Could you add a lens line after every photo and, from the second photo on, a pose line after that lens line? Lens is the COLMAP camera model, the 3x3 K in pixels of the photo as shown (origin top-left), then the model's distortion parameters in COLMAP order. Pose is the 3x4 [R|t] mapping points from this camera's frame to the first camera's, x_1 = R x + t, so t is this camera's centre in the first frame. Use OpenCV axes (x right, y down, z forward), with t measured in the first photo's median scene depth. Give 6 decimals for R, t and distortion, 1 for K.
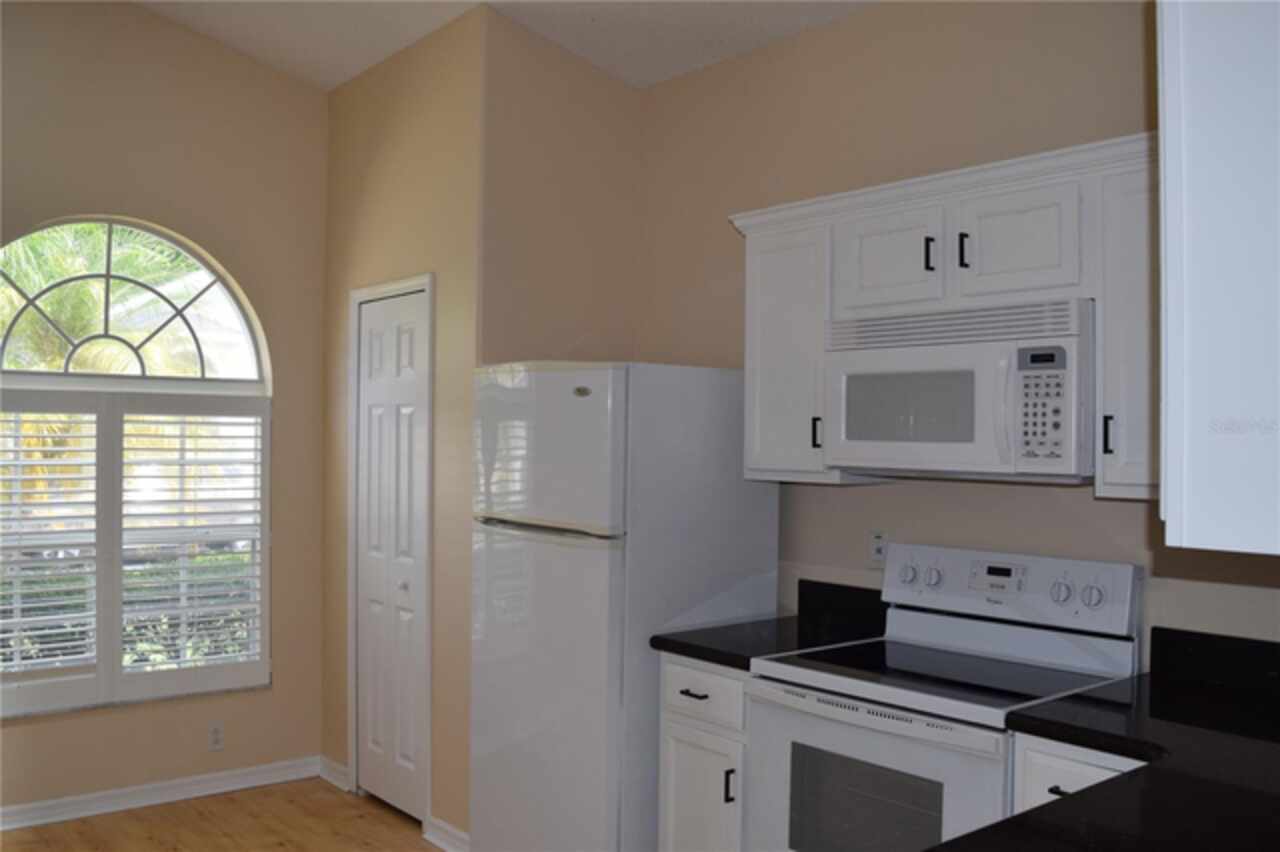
lens RADIAL K [[1110.0, 0, 640.0], [0, 1110.0, 426.0], [0, 0, 1]] dist [-0.120784, 0.001431]
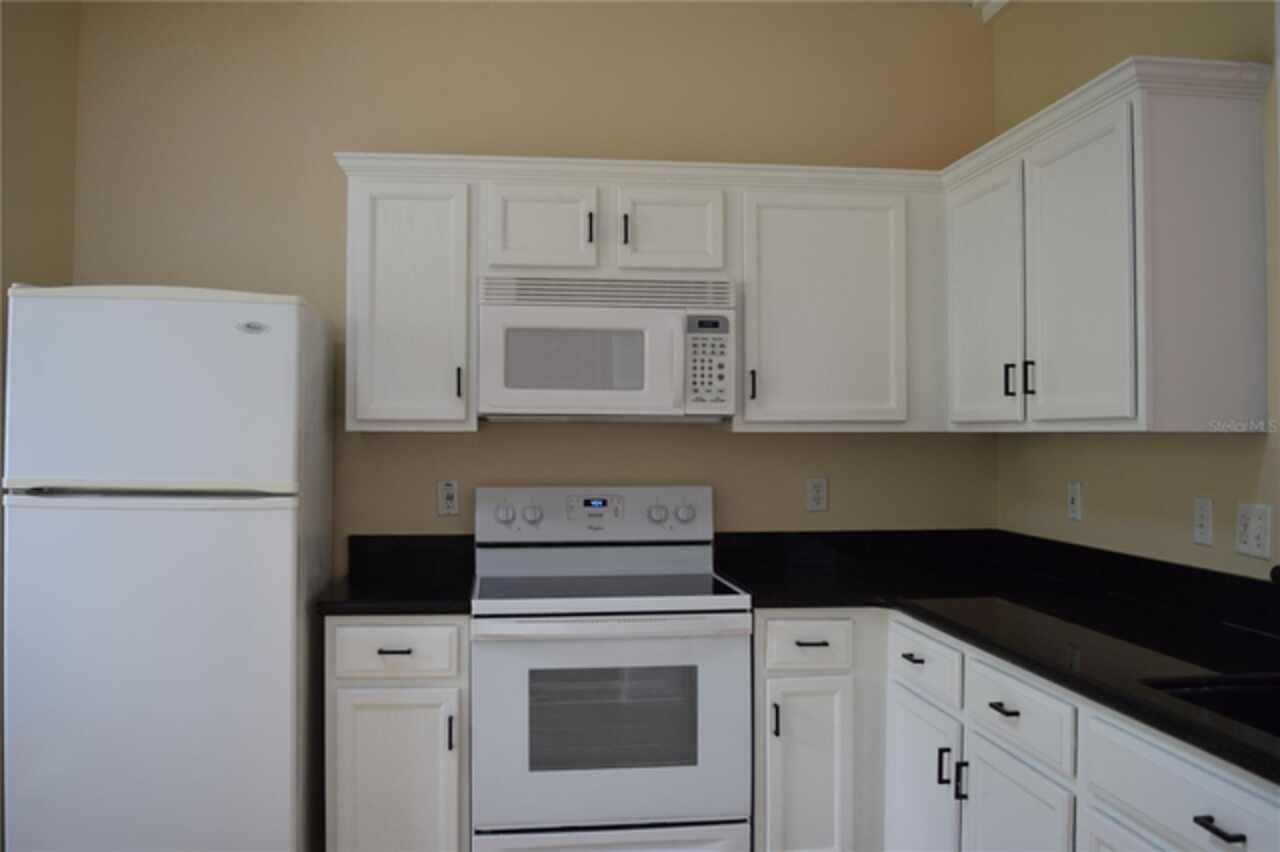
lens RADIAL K [[1110.0, 0, 640.0], [0, 1110.0, 426.0], [0, 0, 1]] dist [-0.120784, 0.001431]
pose [[0.529569, -0.004540, 0.848255, -0.766838], [-0.005115, 0.999950, 0.008545, 0.045811], [-0.848252, -0.008864, 0.529519, 0.376012]]
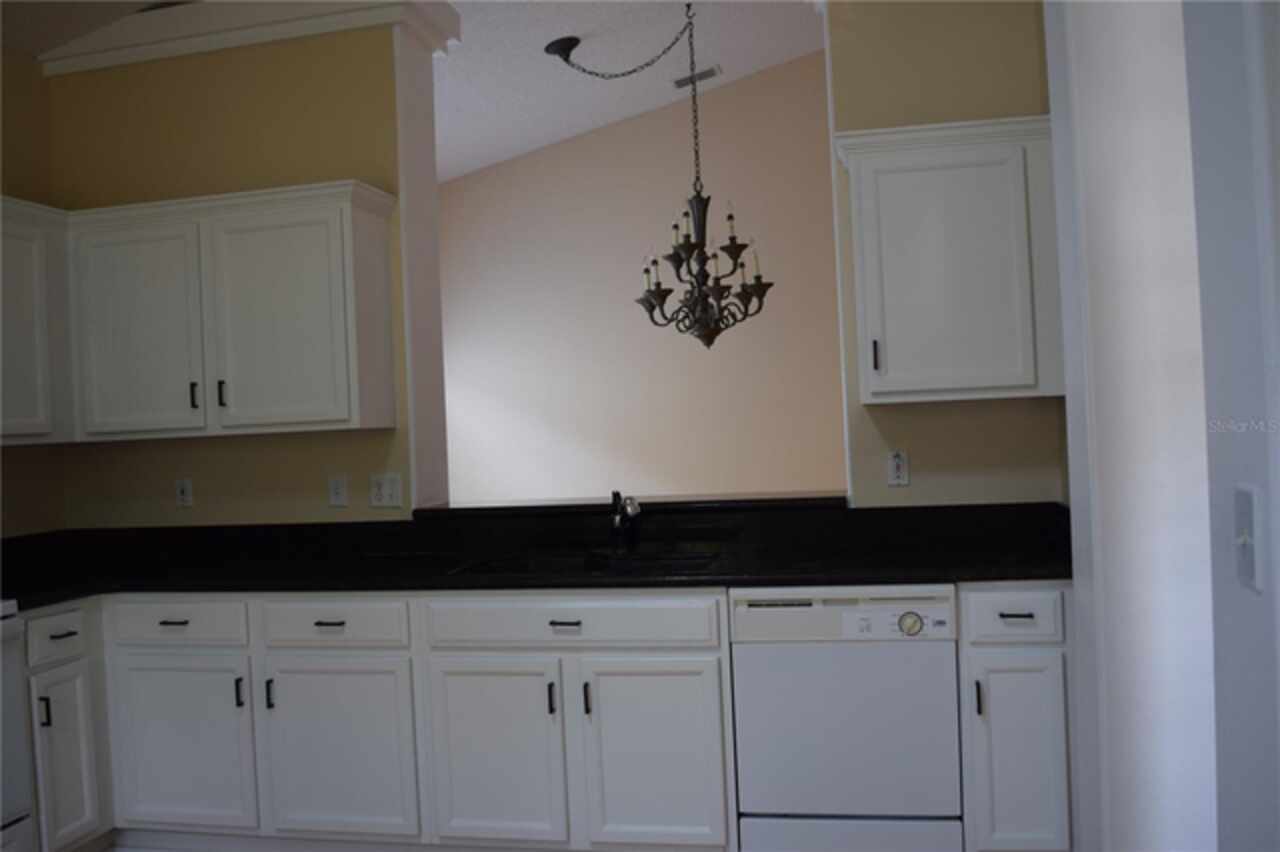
lens RADIAL K [[1110.0, 0, 640.0], [0, 1110.0, 426.0], [0, 0, 1]] dist [-0.120784, 0.001431]
pose [[-0.650435, 0.013478, 0.759442, -1.091096], [0.030085, 0.999515, 0.008027, 0.052438], [-0.758966, 0.028069, -0.650525, 1.191844]]
